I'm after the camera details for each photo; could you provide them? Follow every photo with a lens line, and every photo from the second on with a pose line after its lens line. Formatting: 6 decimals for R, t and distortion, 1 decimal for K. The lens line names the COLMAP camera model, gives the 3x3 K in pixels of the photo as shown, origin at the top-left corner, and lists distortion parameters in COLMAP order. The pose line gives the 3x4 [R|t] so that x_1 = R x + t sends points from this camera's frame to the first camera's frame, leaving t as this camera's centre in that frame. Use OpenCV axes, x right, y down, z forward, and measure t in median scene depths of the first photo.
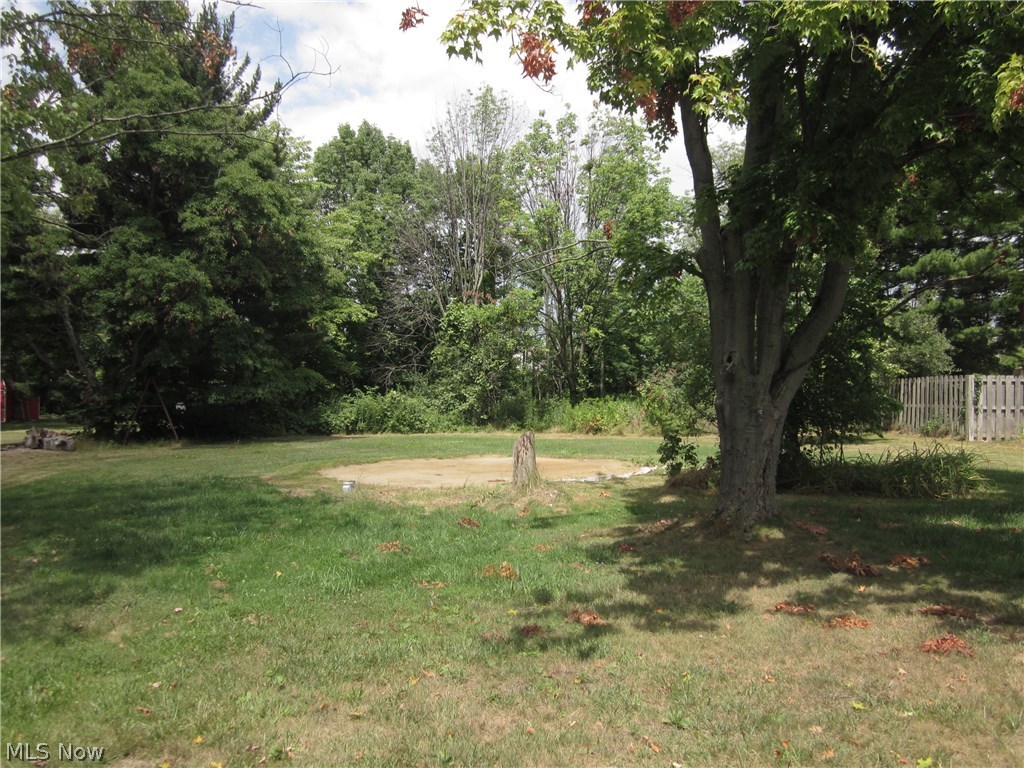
lens RADIAL K [[852.9, 0, 511.8], [0, 852.9, 385.6], [0, 0, 1]] dist [-0.042769, 0.013832]
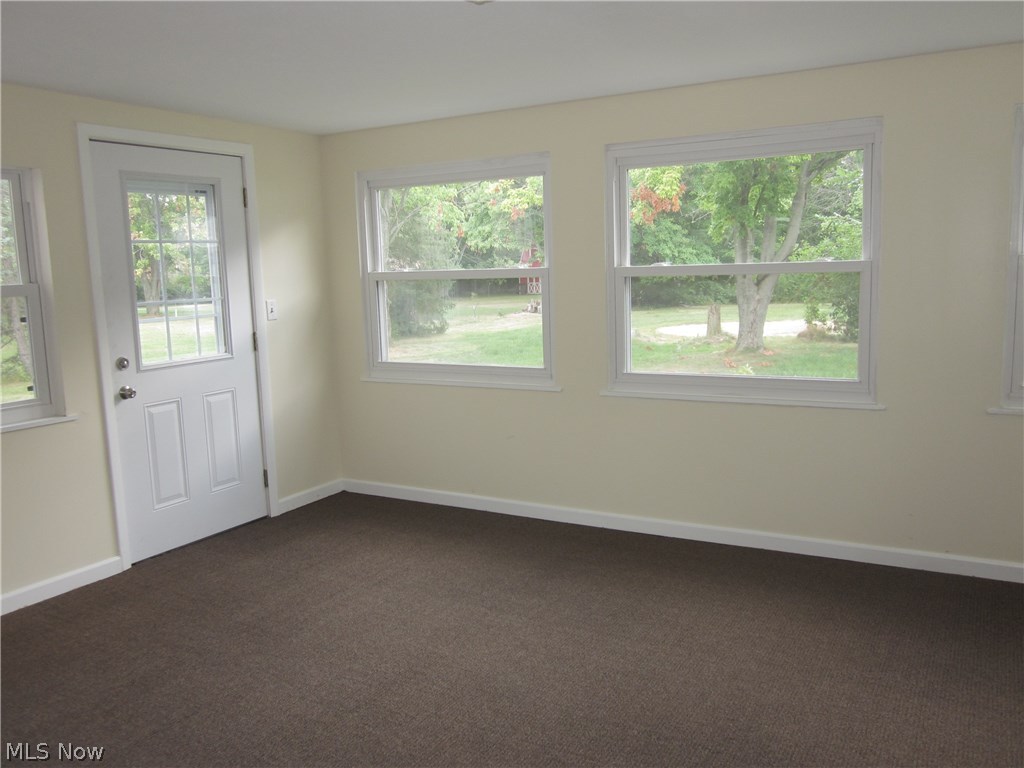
lens RADIAL K [[852.9, 0, 512.2], [0, 852.9, 384.8], [0, 0, 1]] dist [-0.042769, 0.013832]
pose [[0.808886, 0.056686, -0.585227, 0.343780], [0.034472, 0.989057, 0.143448, -0.022378], [0.586955, -0.136207, 0.798080, -0.321918]]
